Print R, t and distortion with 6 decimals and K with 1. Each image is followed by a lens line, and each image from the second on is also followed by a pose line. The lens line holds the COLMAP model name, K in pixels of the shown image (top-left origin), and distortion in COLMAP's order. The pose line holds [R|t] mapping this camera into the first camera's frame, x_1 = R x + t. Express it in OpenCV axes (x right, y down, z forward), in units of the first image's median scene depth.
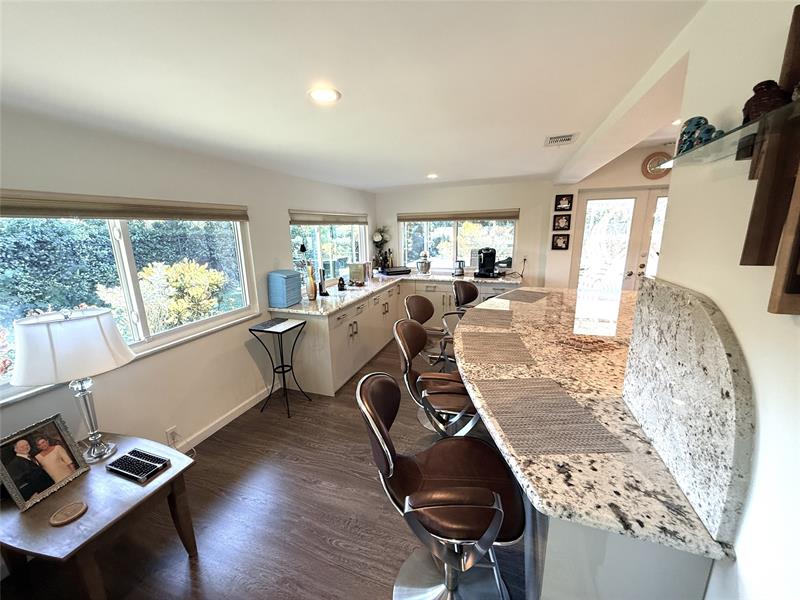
lens RADIAL K [[317.9, 0, 398.2], [0, 317.9, 302.0], [0, 0, 1]] dist [0.000886, -0.000408]
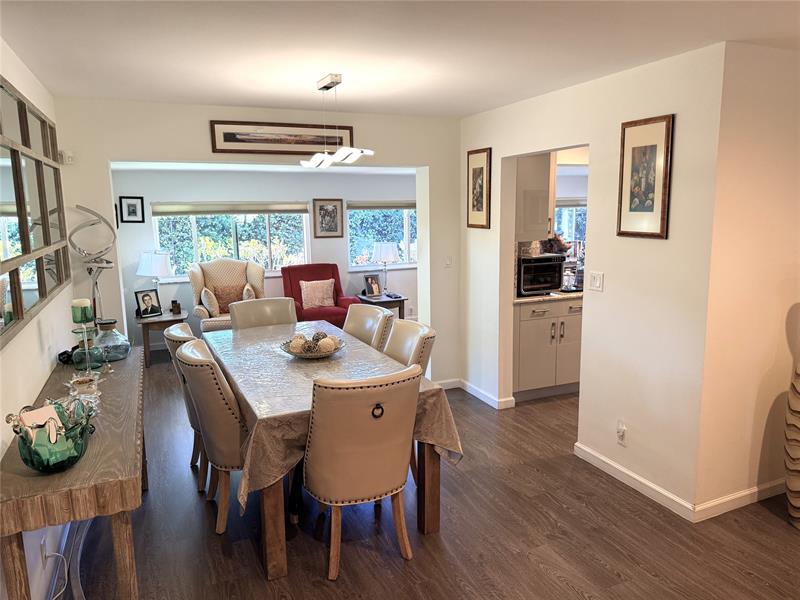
lens RADIAL K [[566.2, 0, 400.0], [0, 566.2, 300.0], [0, 0, 1]] dist [0.031650, -0.000911]
pose [[0.687257, 0.133287, -0.714081, 1.523113], [-0.170858, 0.985104, 0.019435, 0.232097], [0.706035, 0.108650, 0.699793, -1.341034]]
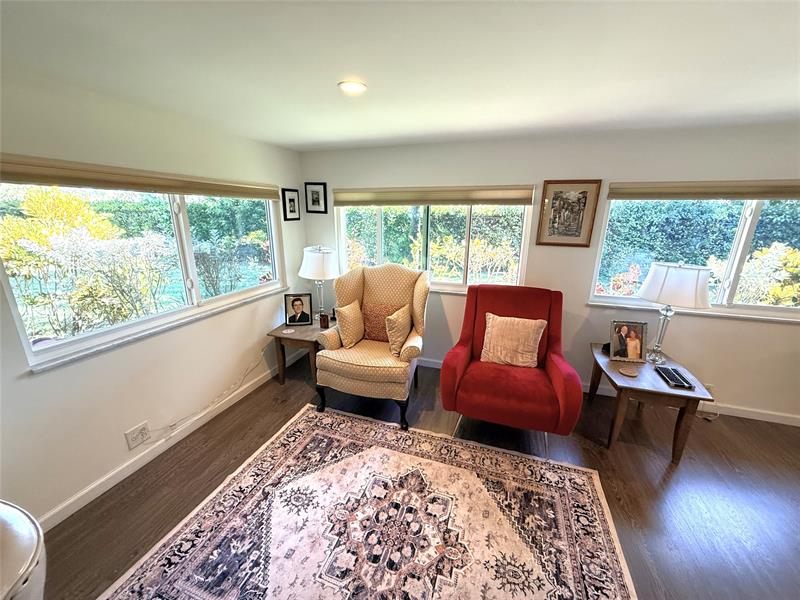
lens RADIAL K [[317.9, 0, 398.2], [0, 317.9, 302.0], [0, 0, 1]] dist [0.000886, -0.000408]
pose [[0.021919, 0.294375, -0.955438, 0.218244], [-0.236672, 0.930032, 0.281118, 0.049729], [0.971342, 0.219964, 0.090056, -0.207720]]
